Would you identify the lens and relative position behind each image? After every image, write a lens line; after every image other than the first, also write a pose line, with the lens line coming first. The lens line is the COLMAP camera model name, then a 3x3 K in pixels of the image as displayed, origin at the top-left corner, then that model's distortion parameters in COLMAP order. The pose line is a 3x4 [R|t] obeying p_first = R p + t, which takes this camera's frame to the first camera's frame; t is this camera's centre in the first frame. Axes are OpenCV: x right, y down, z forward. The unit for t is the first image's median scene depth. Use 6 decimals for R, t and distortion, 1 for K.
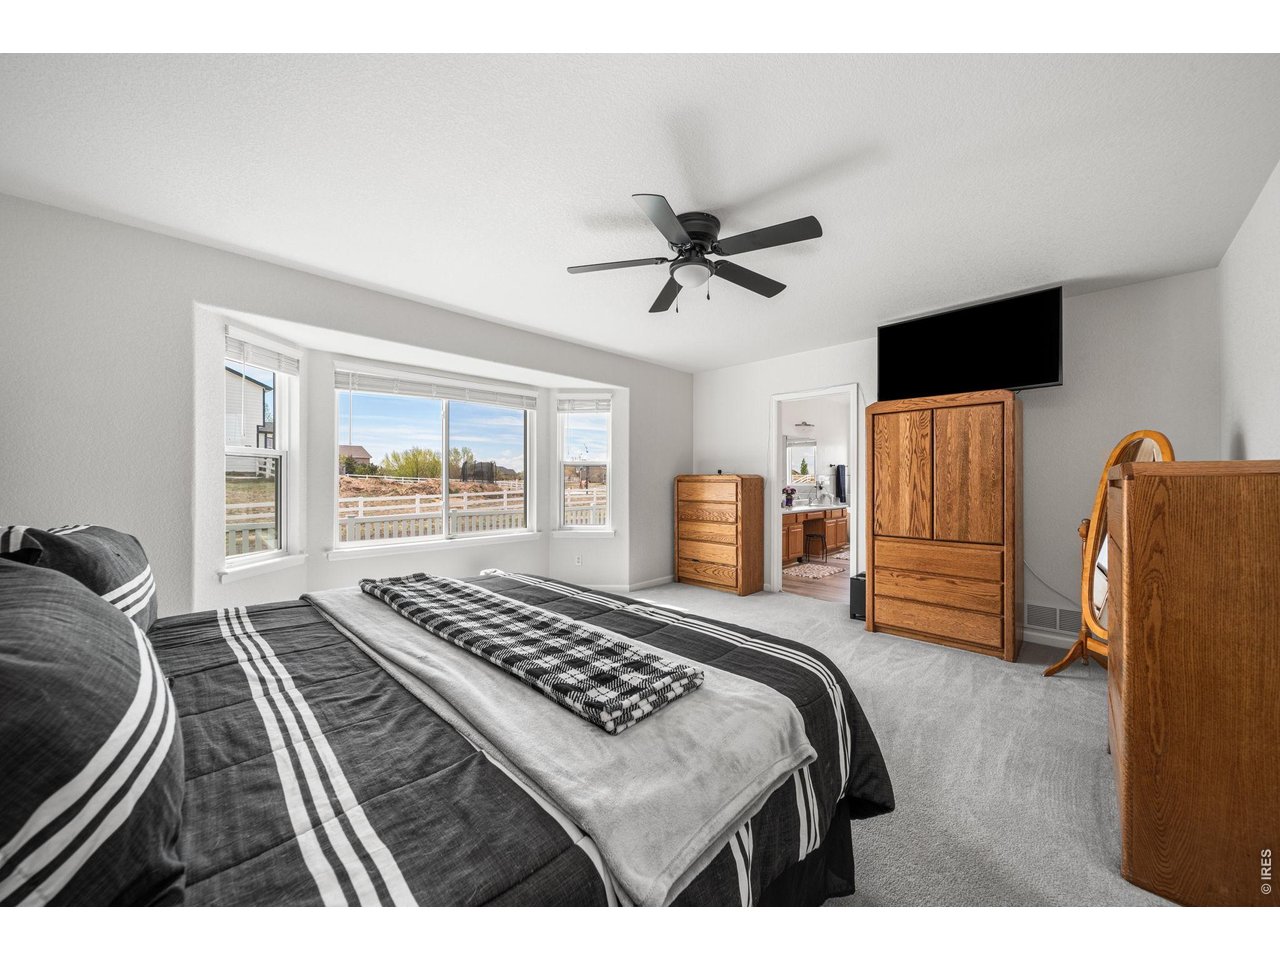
lens RADIAL K [[458.4, 0, 640.0], [0, 458.4, 480.0], [0, 0, 1]] dist [-0.000543, -0.000292]
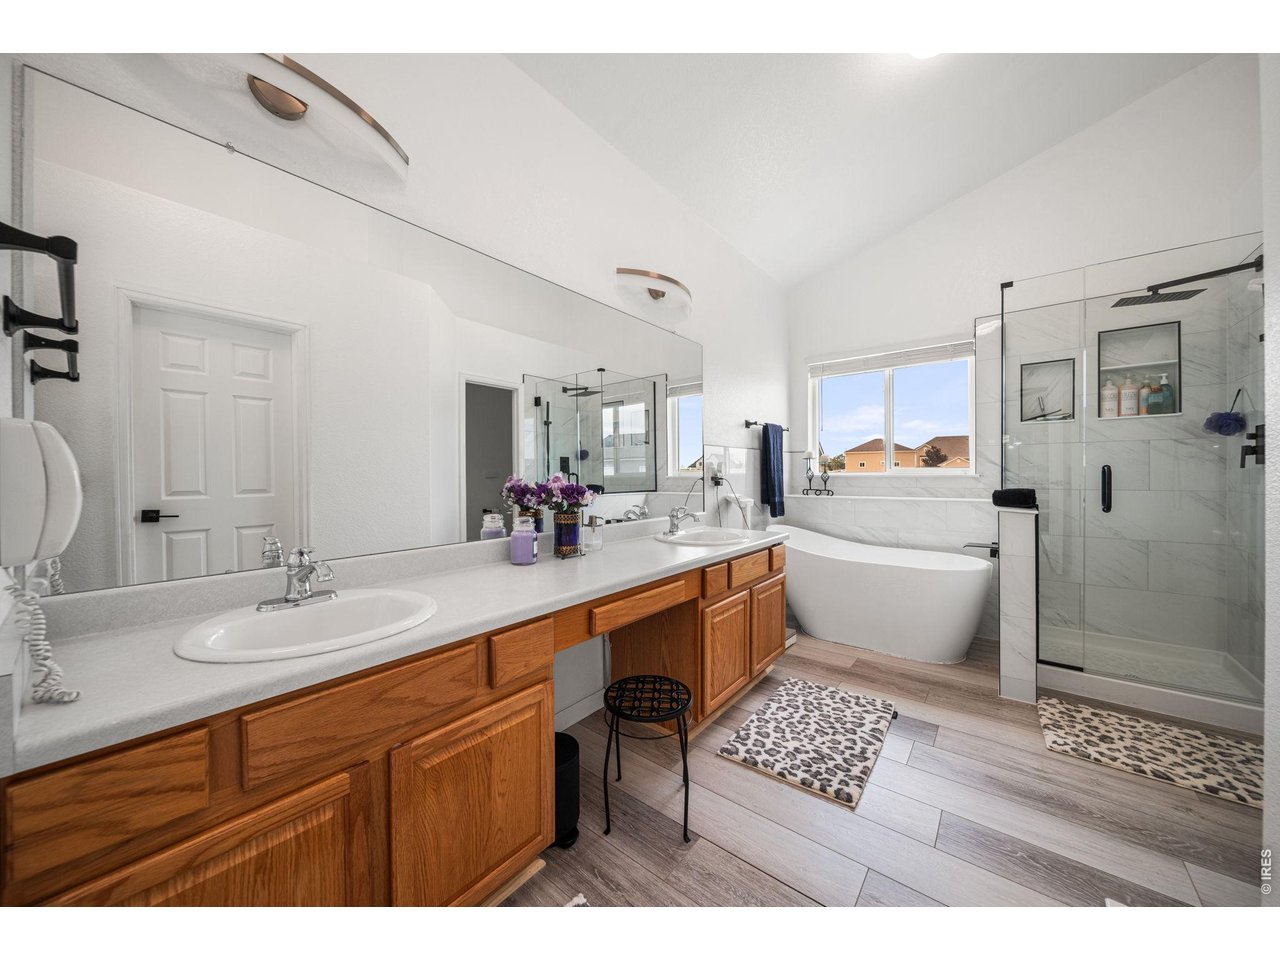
lens RADIAL K [[458.4, 0, 640.0], [0, 458.4, 480.0], [0, 0, 1]] dist [-0.000543, -0.000292]
pose [[0.994632, -0.010243, 0.102964, 0.288304], [0.008634, 0.999834, 0.016056, 0.009580], [-0.103111, -0.015081, 0.994556, 0.626790]]
